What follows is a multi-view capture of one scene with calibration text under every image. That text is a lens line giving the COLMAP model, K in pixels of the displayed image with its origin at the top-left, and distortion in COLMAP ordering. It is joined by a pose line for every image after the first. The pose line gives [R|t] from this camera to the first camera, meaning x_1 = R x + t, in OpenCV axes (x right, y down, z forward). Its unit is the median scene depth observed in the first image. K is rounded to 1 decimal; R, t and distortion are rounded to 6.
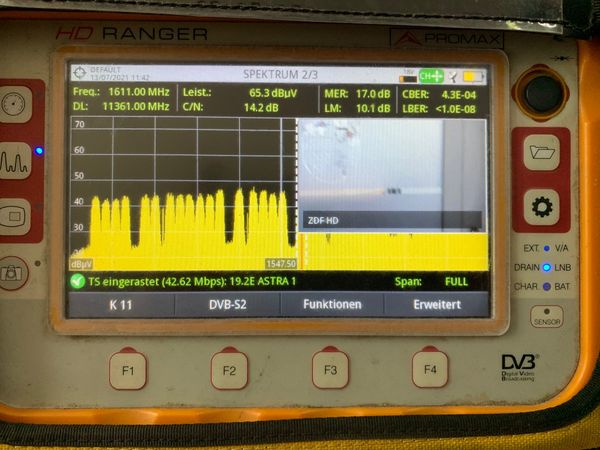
lens RADIAL K [[444.4, 0, 300.0], [0, 444.4, 225.0], [0, 0, 1]] dist [-0.007895, 0.001266]
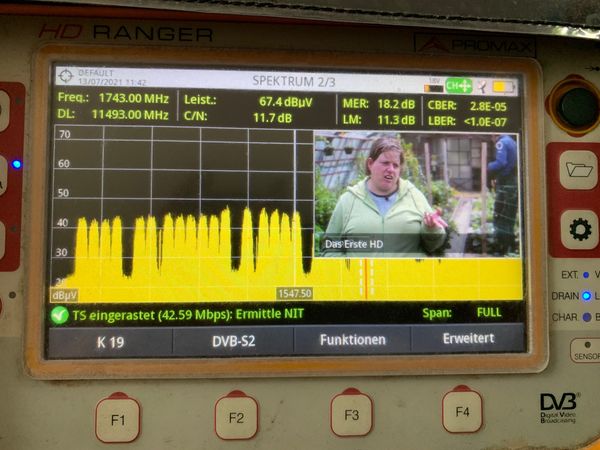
lens RADIAL K [[444.4, 0, 300.0], [0, 444.4, 225.0], [0, 0, 1]] dist [-0.007895, 0.001266]
pose [[0.999231, 0.001605, 0.039180, -0.067367], [-0.000427, 0.999548, -0.030066, -0.022543], [-0.039210, 0.030026, 0.998780, 0.113973]]
